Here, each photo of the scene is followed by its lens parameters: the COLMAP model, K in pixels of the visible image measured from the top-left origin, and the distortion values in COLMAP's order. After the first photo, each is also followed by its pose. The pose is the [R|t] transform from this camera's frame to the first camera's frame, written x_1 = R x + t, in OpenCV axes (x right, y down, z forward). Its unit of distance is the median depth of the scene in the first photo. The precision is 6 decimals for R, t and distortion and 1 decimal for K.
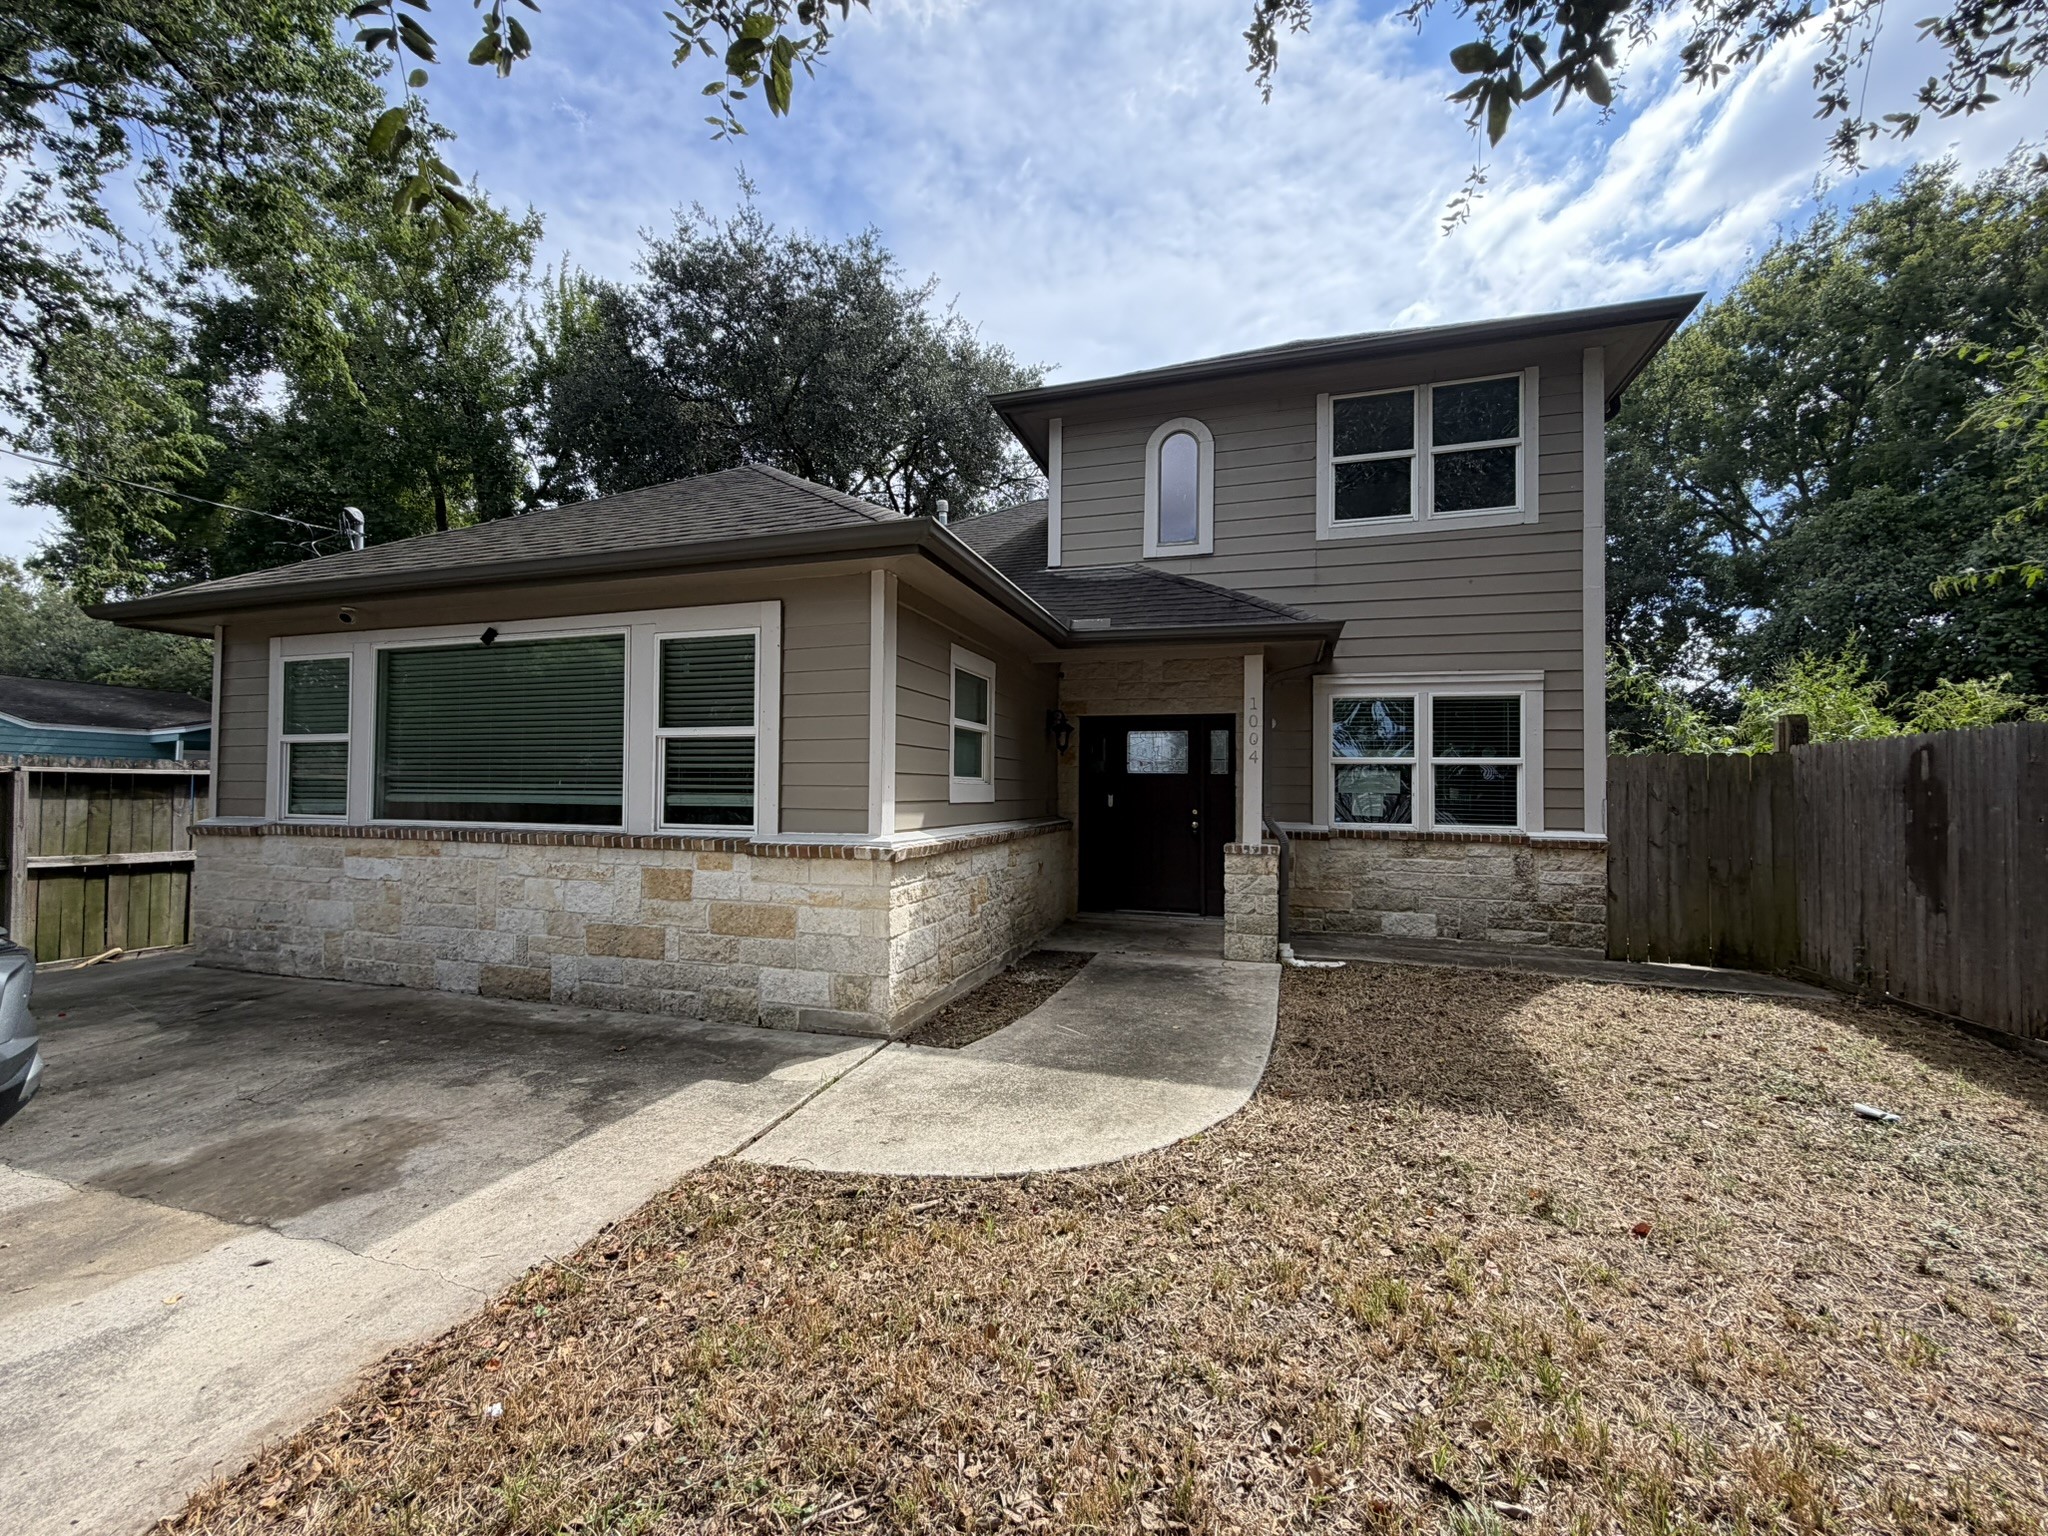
lens RADIAL K [[816.8, 0, 1010.0], [0, 816.8, 773.4], [0, 0, 1]] dist [0.001100, -0.000182]
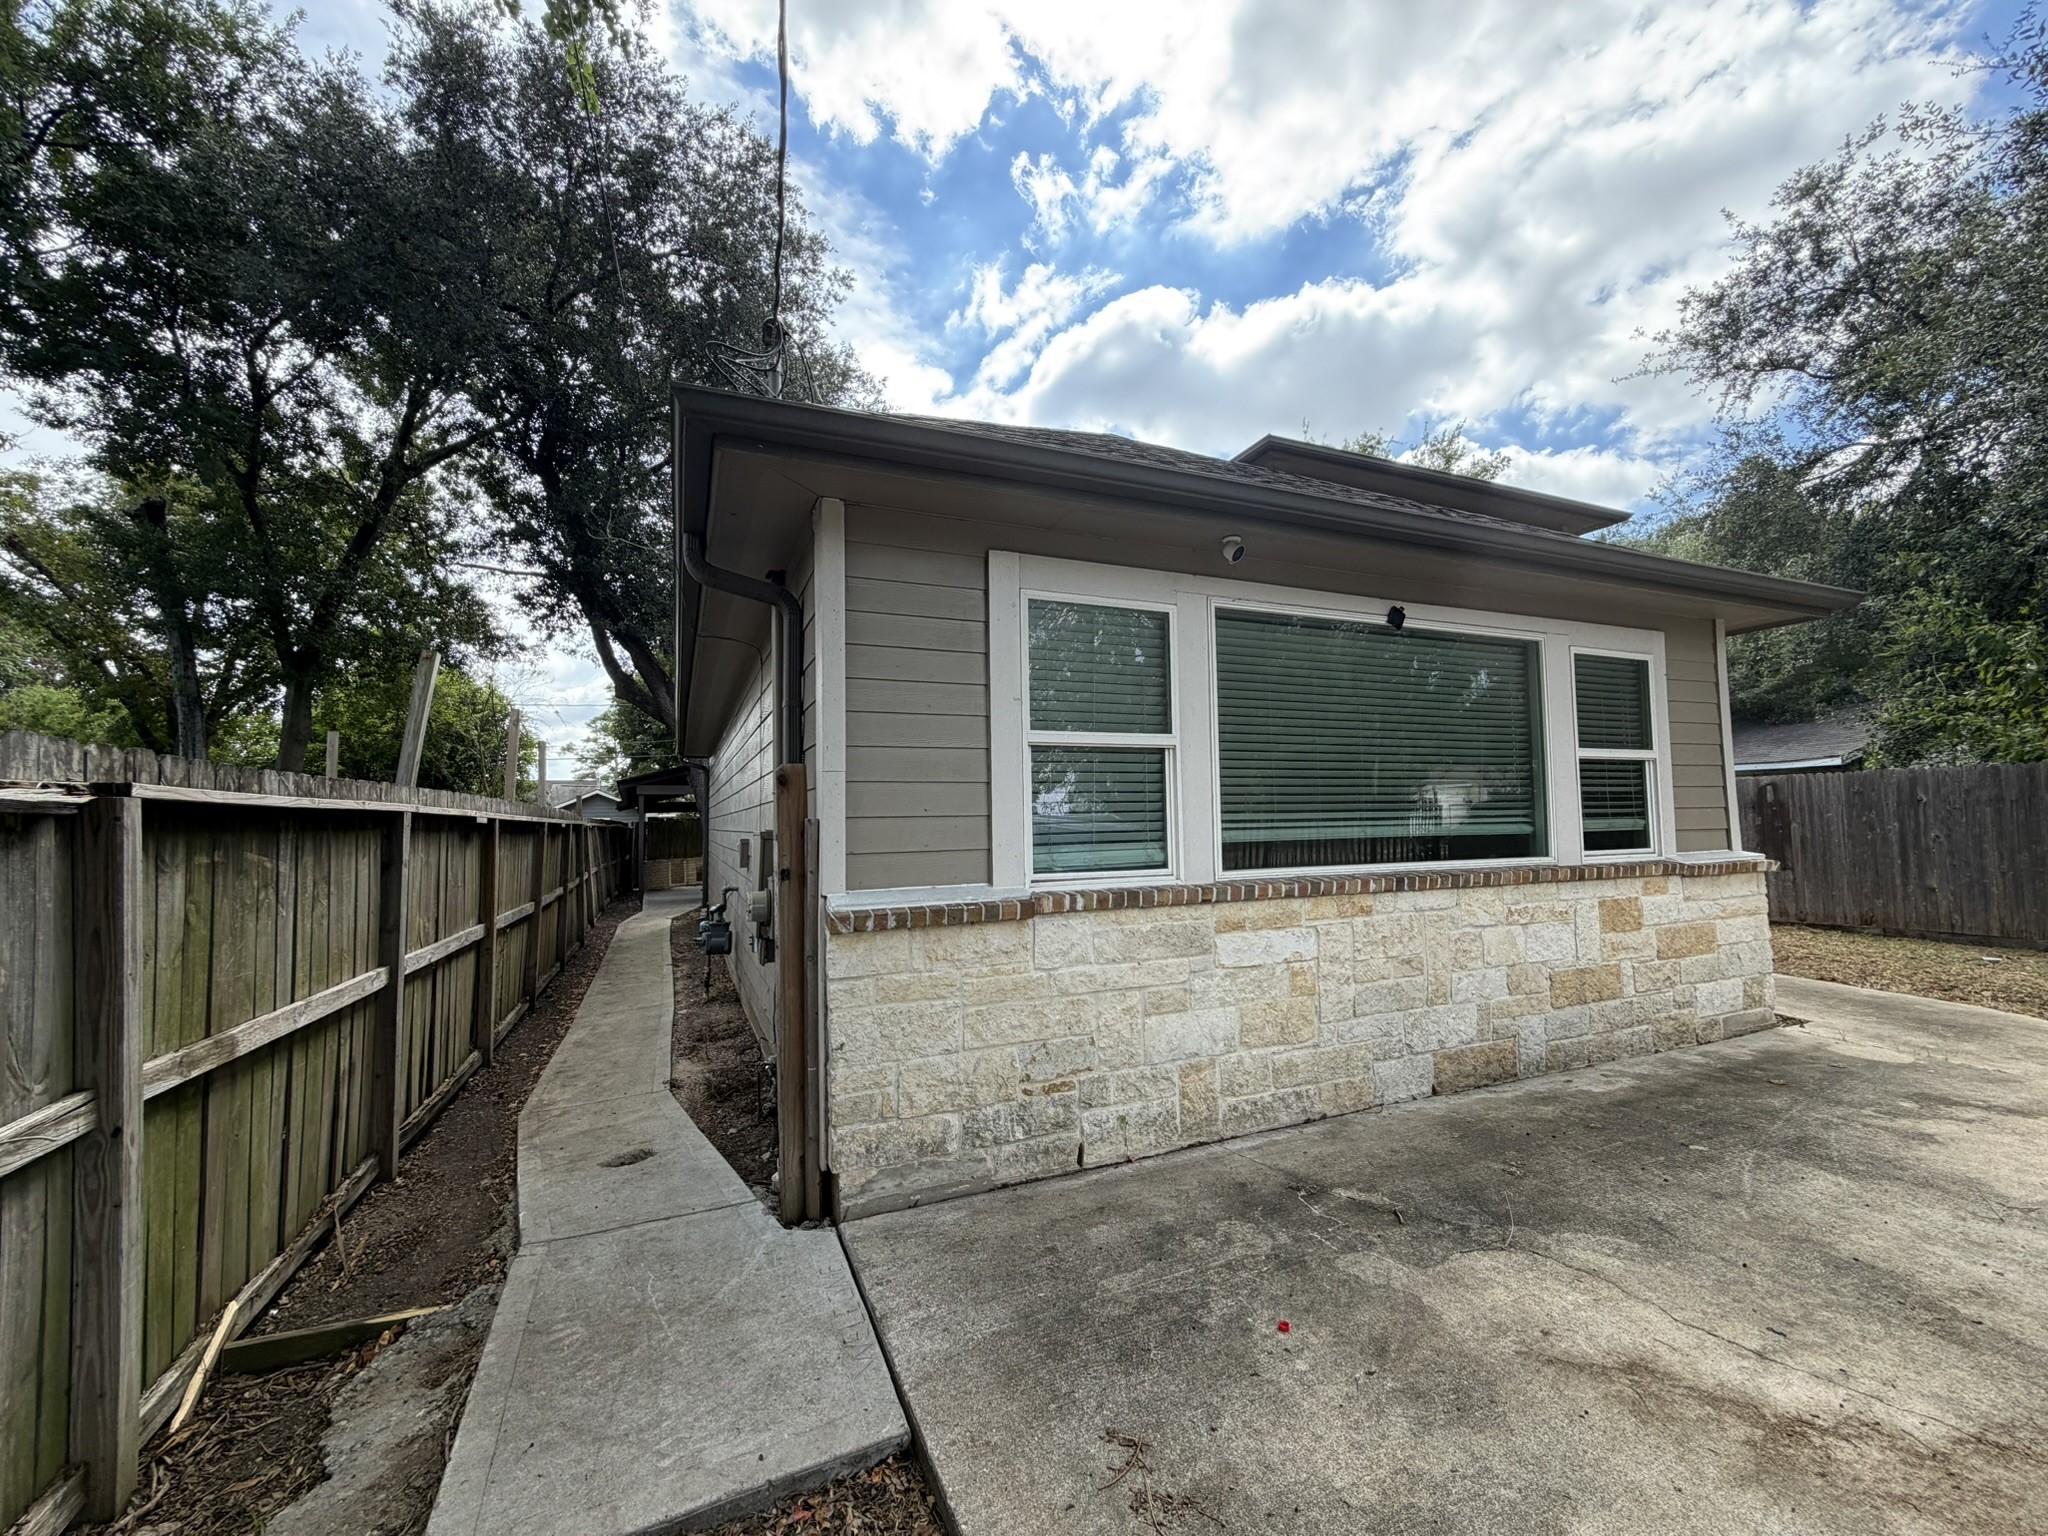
lens RADIAL K [[816.8, 0, 1019.1], [0, 816.8, 774.5], [0, 0, 1]] dist [0.001100, -0.000182]
pose [[0.759619, 0.018485, 0.650106, -1.480344], [0.010483, 0.999118, -0.040657, 0.005384], [-0.650284, 0.037699, 0.758755, 0.696298]]
